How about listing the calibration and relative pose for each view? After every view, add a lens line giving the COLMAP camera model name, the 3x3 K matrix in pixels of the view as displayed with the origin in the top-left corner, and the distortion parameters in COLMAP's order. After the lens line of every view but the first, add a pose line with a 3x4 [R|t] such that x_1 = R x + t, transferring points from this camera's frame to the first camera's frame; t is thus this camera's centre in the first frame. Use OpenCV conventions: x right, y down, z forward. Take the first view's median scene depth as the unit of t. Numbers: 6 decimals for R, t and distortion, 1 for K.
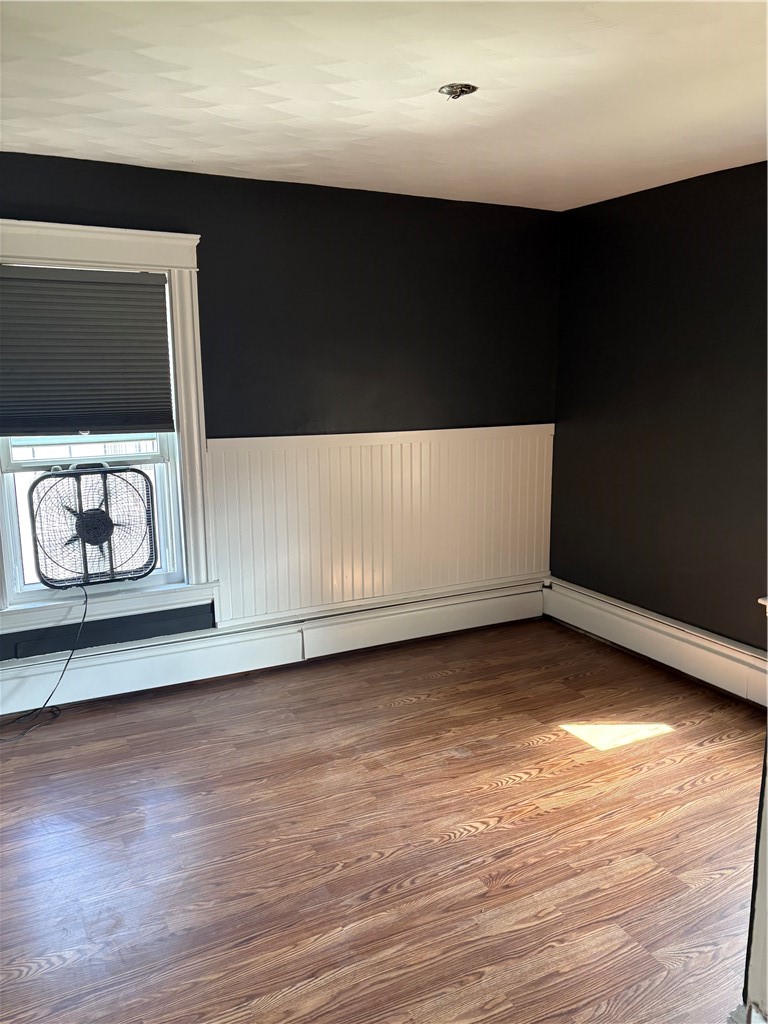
lens RADIAL K [[781.9, 0, 384.0], [0, 781.9, 512.0], [0, 0, 1]] dist [0.007238, 0.004823]
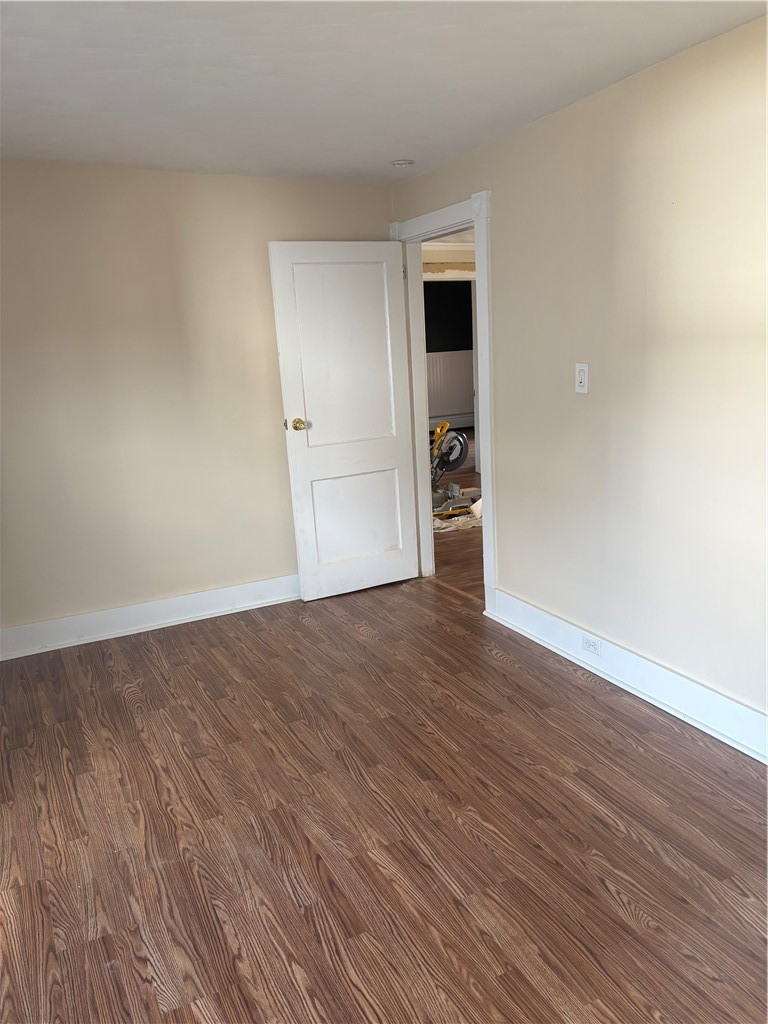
lens RADIAL K [[781.9, 0, 384.0], [0, 781.9, 512.0], [0, 0, 1]] dist [0.007238, 0.004823]
pose [[0.001753, -0.241044, 0.970513, -0.878740], [0.224246, 0.945892, 0.234524, -0.096483], [-0.974531, 0.217223, 0.055711, 0.525173]]
